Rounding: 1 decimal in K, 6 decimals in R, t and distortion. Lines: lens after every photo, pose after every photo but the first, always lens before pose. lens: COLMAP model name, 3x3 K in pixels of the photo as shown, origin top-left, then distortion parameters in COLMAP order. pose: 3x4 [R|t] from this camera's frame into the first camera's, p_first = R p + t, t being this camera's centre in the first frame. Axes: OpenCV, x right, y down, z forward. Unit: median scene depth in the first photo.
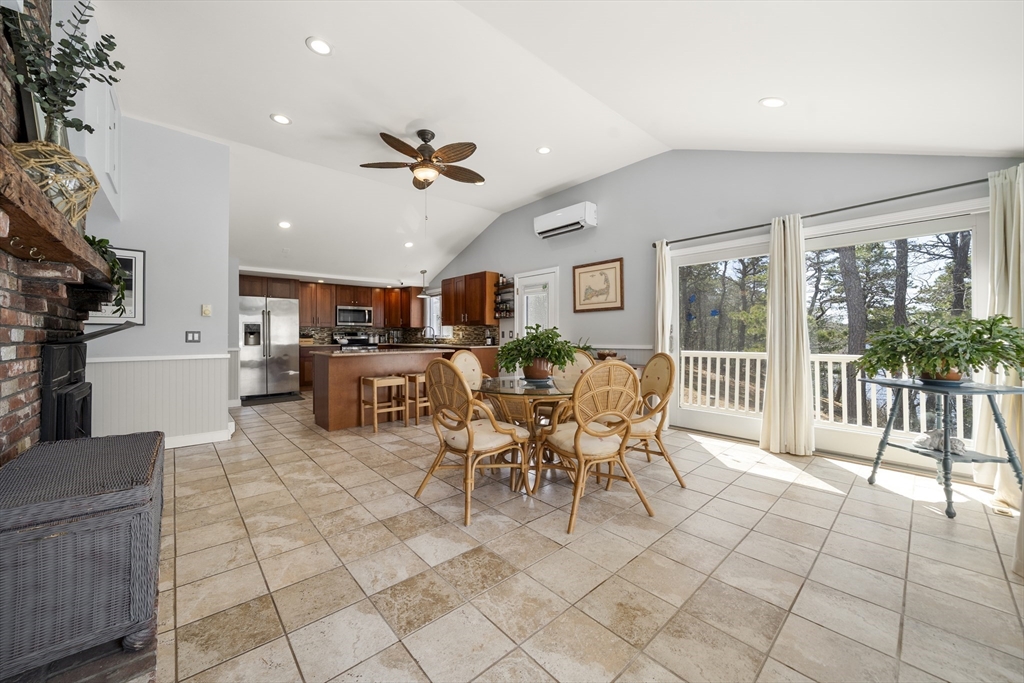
lens RADIAL K [[382.2, 0, 511.1], [0, 382.2, 331.3], [0, 0, 1]] dist [-0.007573, -0.000090]
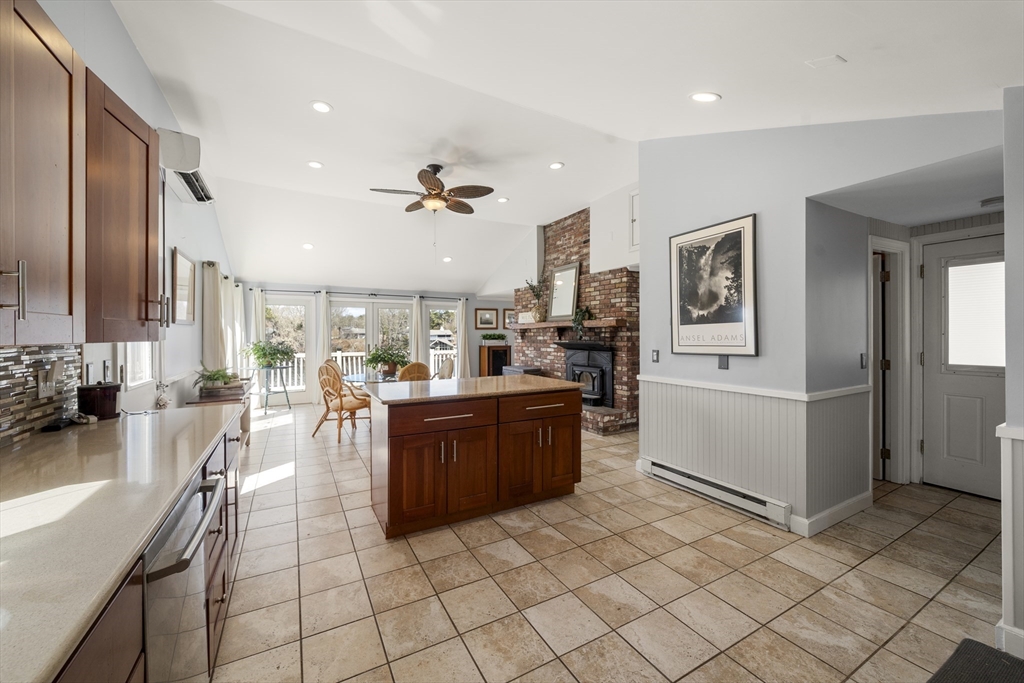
lens RADIAL K [[384.5, 0, 512.0], [0, 384.5, 341.5], [0, 0, 1]] dist [-0.009964, -0.000044]
pose [[-0.975913, 0.004074, 0.218120, -0.403800], [0.006272, 0.999936, 0.009385, -0.018425], [-0.218068, 0.010527, -0.975877, 1.211795]]
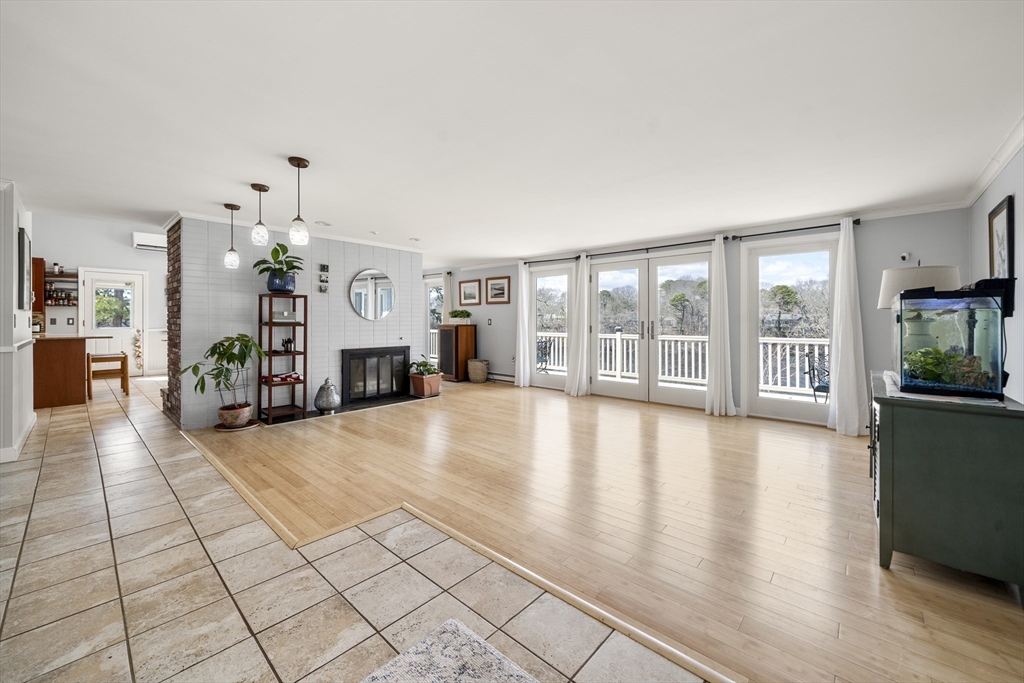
lens RADIAL K [[403.3, 0, 508.9], [0, 403.3, 325.9], [0, 0, 1]] dist [-0.000195, -0.000364]
pose [[-0.100655, -0.005711, 0.994905, -1.221273], [-0.008174, 0.999955, 0.004913, 0.004923], [-0.994888, -0.007638, -0.100698, -0.110114]]
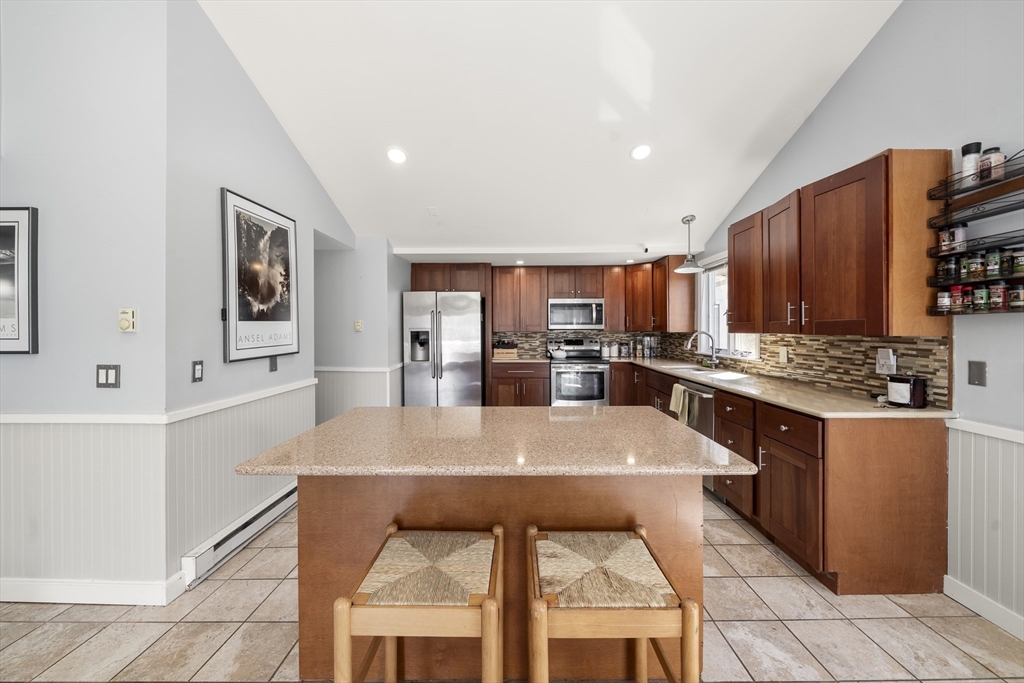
lens RADIAL K [[382.2, 0, 511.1], [0, 382.2, 331.3], [0, 0, 1]] dist [-0.007573, -0.000090]
pose [[0.737232, 0.003800, -0.675629, -0.082039], [0.007635, 0.999873, 0.013955, -0.026813], [0.675597, -0.015447, 0.737110, 0.587579]]
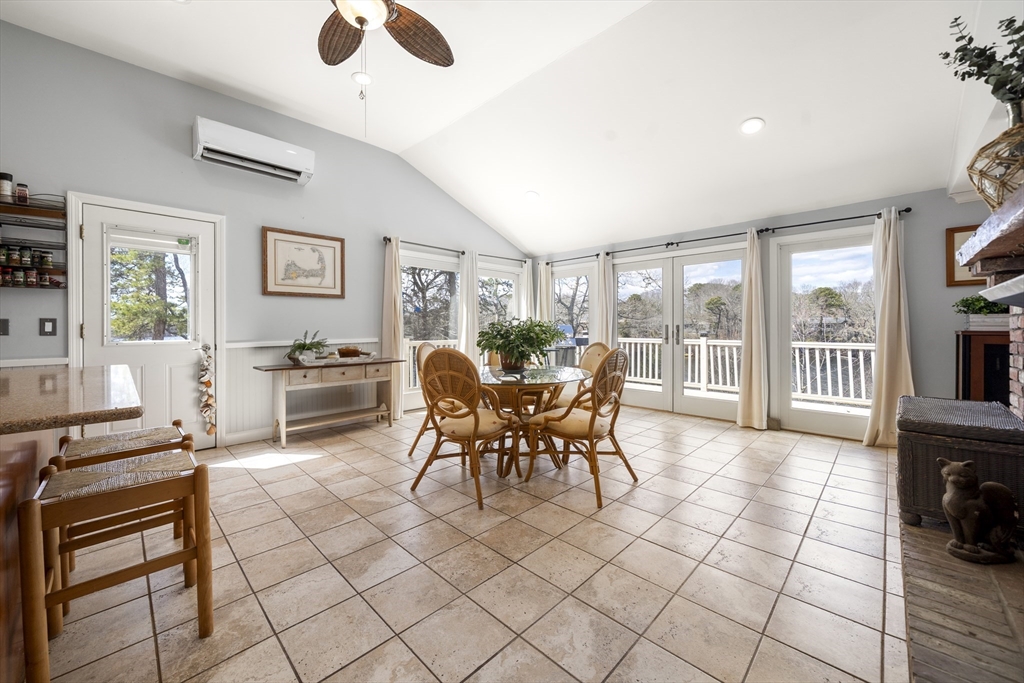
lens RADIAL K [[393.3, 0, 497.1], [0, 393.3, 330.2], [0, 0, 1]] dist [0.011534, -0.000103]
pose [[-0.051804, -0.006380, 0.998637, -0.457812], [-0.007245, 0.999956, 0.006013, 0.005379], [-0.998631, -0.006924, -0.051848, 0.510481]]
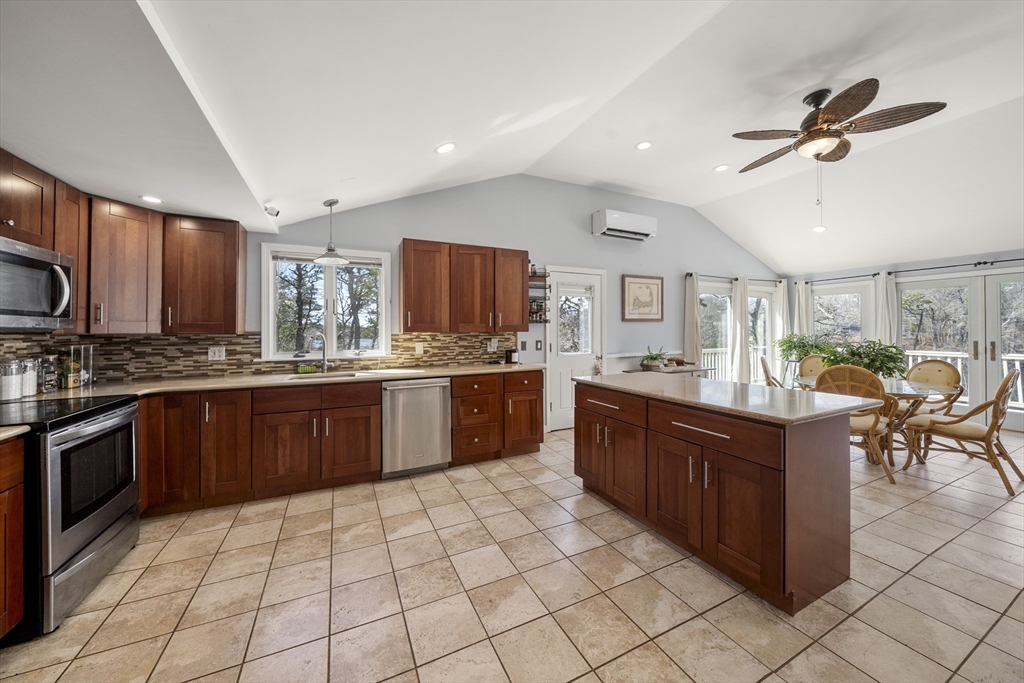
lens RADIAL K [[363.1, 0, 507.9], [0, 363.1, 331.1], [0, 0, 1]] dist [0.000110, 0.000074]
pose [[0.274156, 0.000529, 0.961685, -0.668672], [-0.004220, 0.999991, 0.000653, -0.018896], [-0.961676, -0.004237, 0.274155, 0.844388]]
